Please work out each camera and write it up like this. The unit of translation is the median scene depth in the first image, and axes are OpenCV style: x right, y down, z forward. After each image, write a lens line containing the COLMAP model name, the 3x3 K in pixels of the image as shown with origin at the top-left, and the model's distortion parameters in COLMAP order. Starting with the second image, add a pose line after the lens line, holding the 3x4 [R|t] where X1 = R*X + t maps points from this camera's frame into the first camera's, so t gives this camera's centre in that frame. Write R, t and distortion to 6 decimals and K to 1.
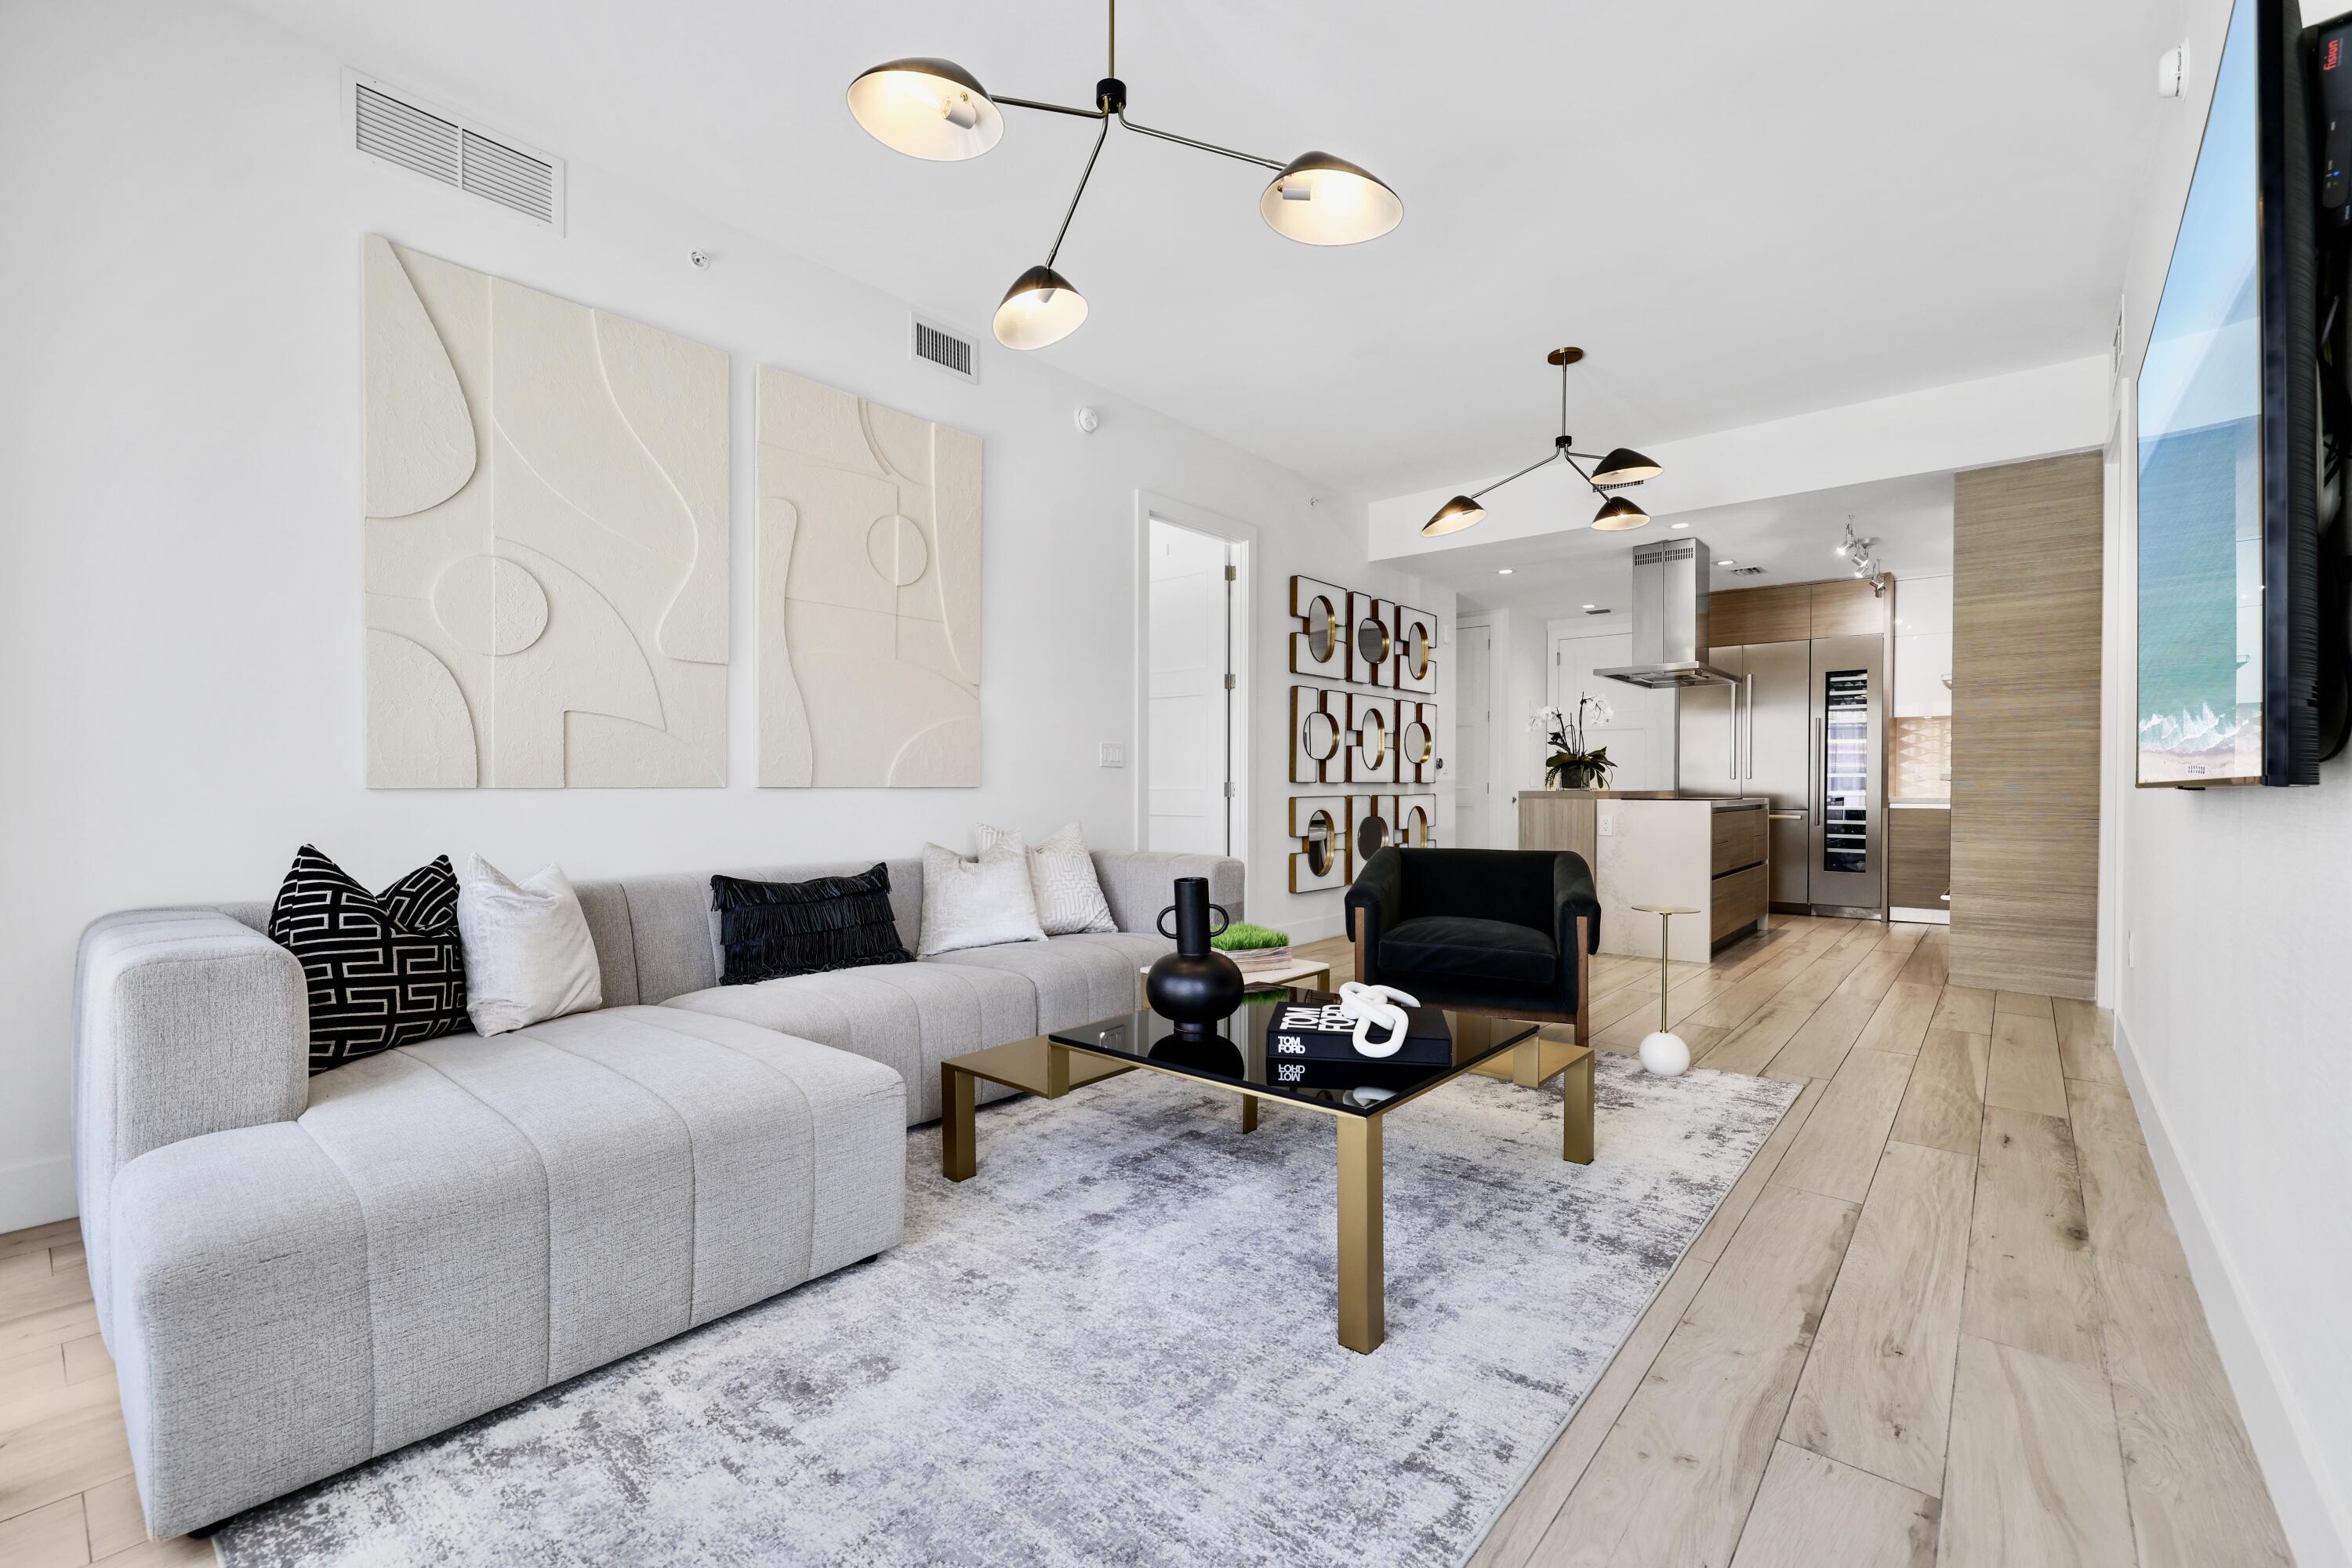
lens RADIAL K [[998.6, 0, 1168.3], [0, 998.6, 787.0], [0, 0, 1]] dist [0.001472, 0.000201]
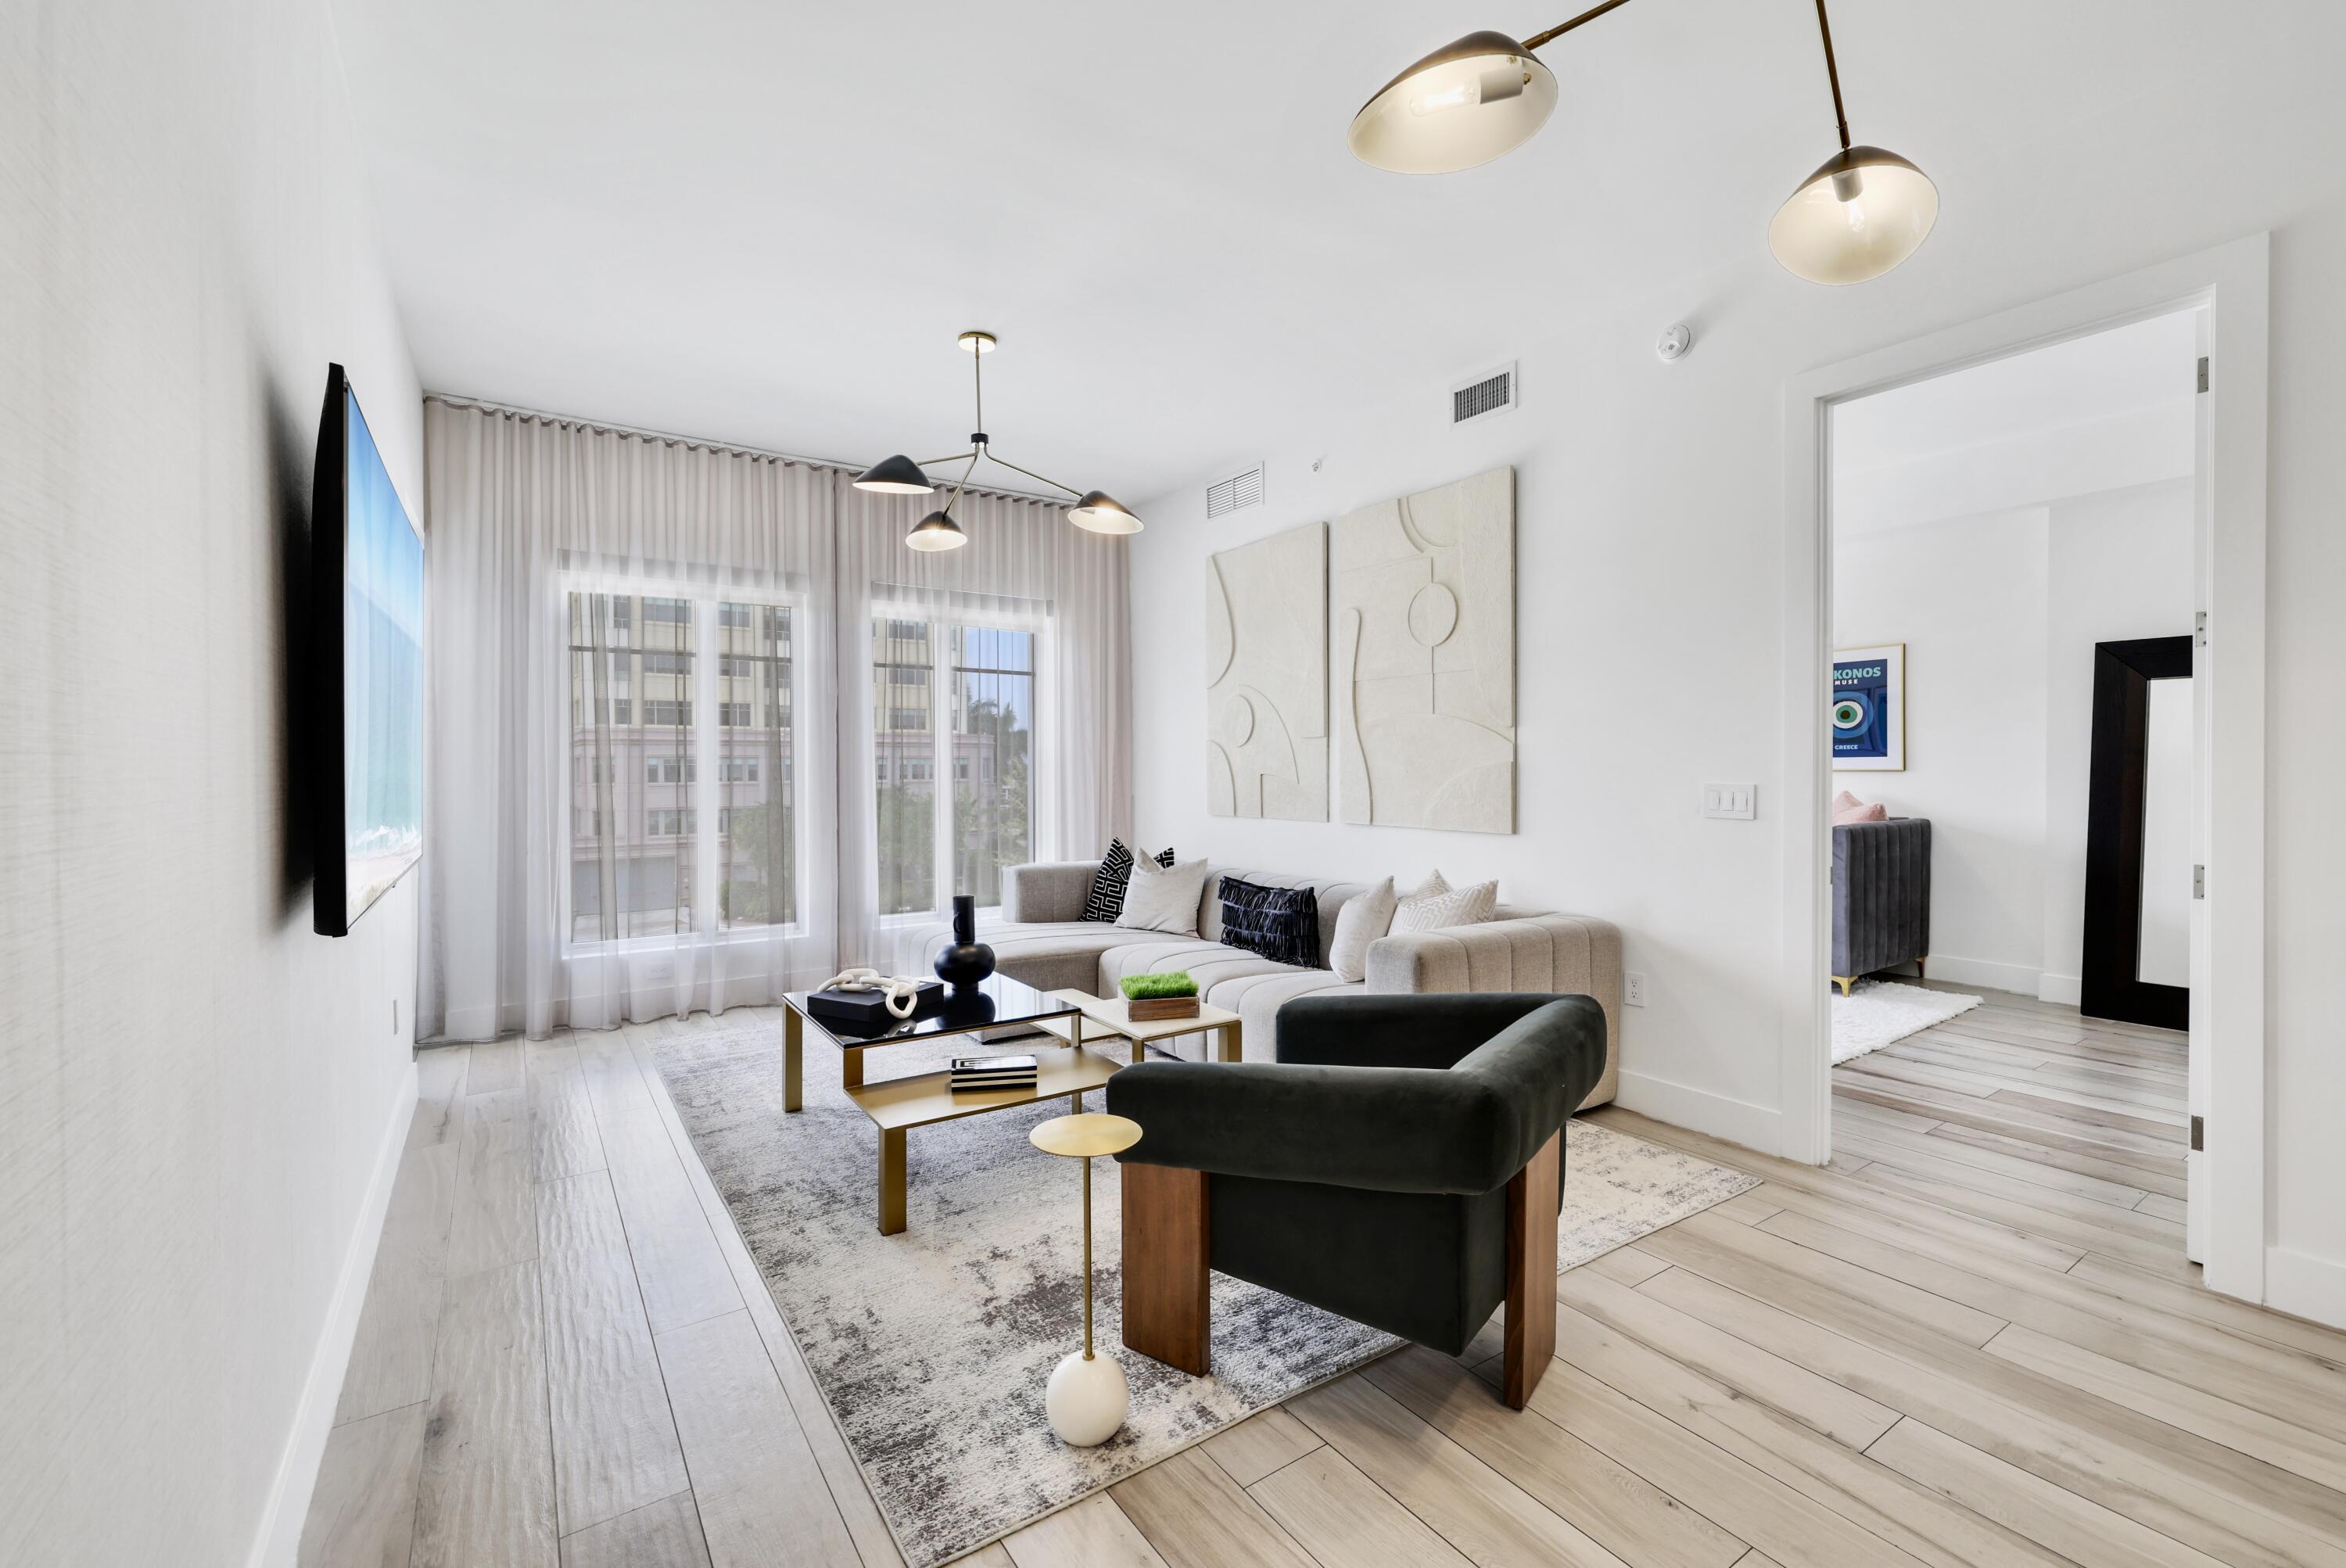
lens RADIAL K [[996.0, 0, 1167.6], [0, 996.0, 773.7], [0, 0, 1]] dist [0.001472, 0.000201]
pose [[-0.271642, 0.005050, -0.962385, 1.443161], [-0.006031, 0.999958, 0.006950, -0.114038], [0.962379, 0.007692, -0.271600, 1.695113]]
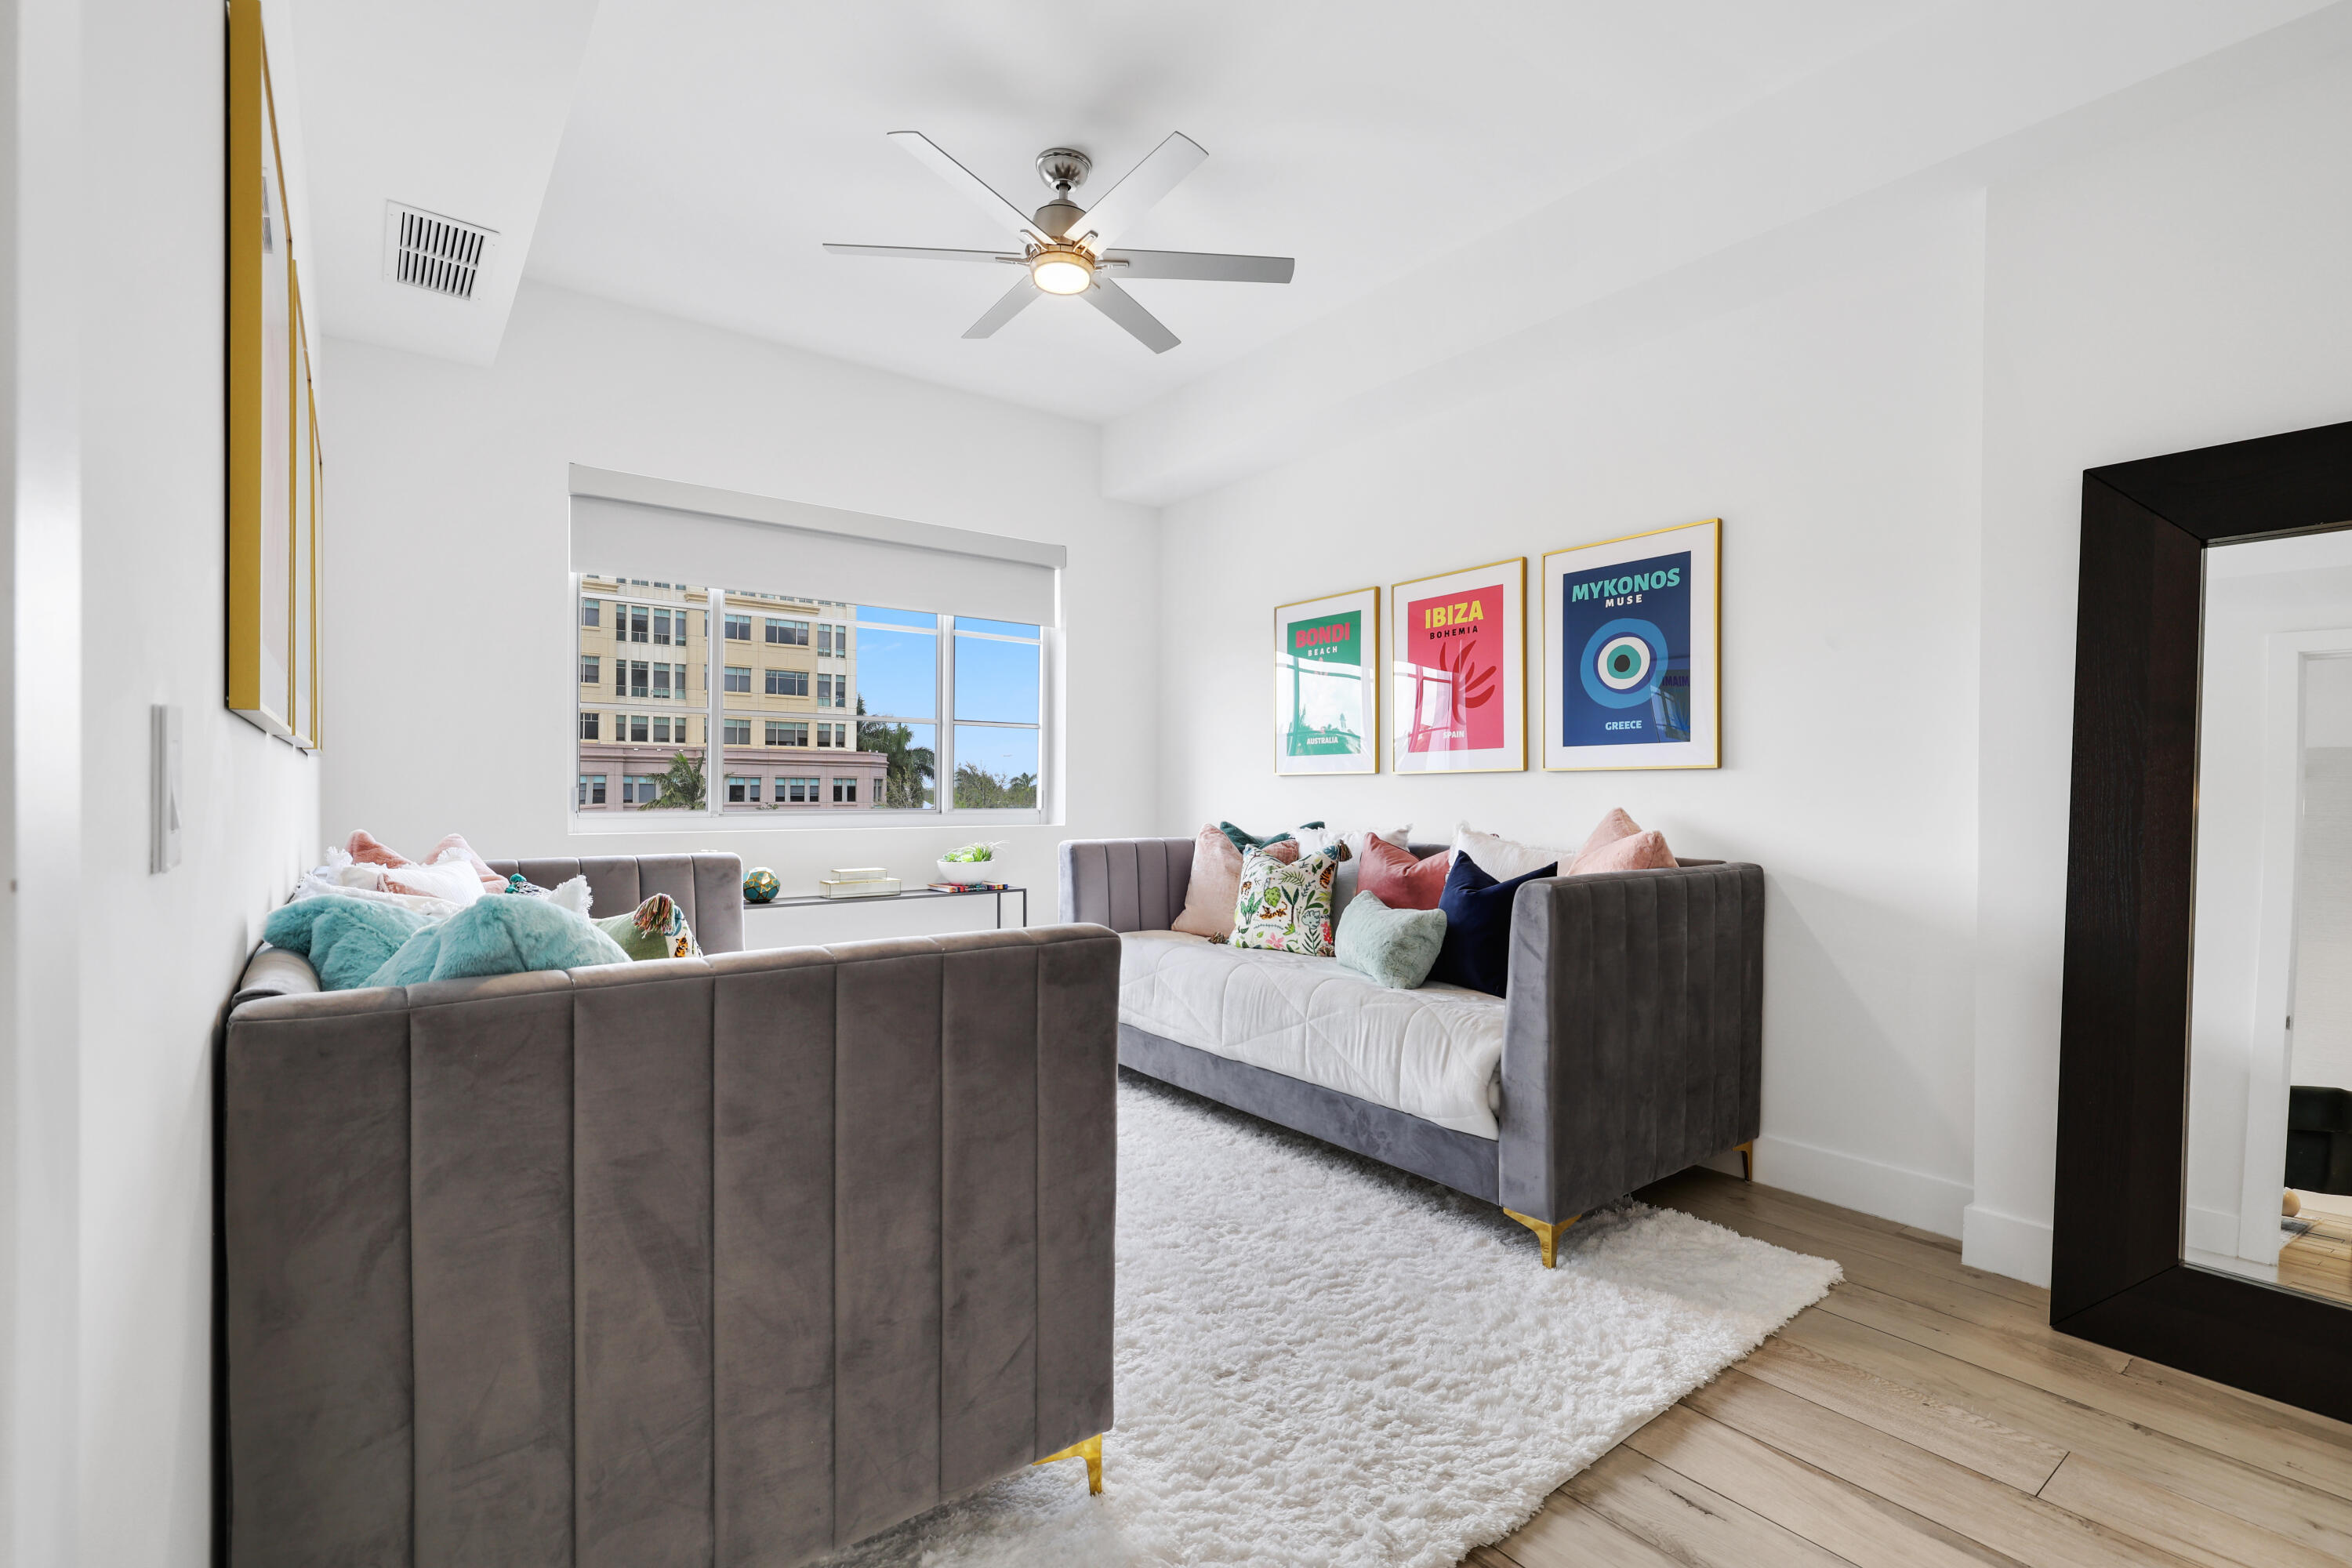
lens RADIAL K [[1072.1, 0, 1177.3], [0, 1072.1, 788.9], [0, 0, 1]] dist [0.003248, 0.000109]
pose [[-0.210377, -0.007824, -0.977589, 1.358685], [-0.016753, 0.999850, -0.004397, -0.111567], [0.977477, 0.015453, -0.210477, 1.737278]]
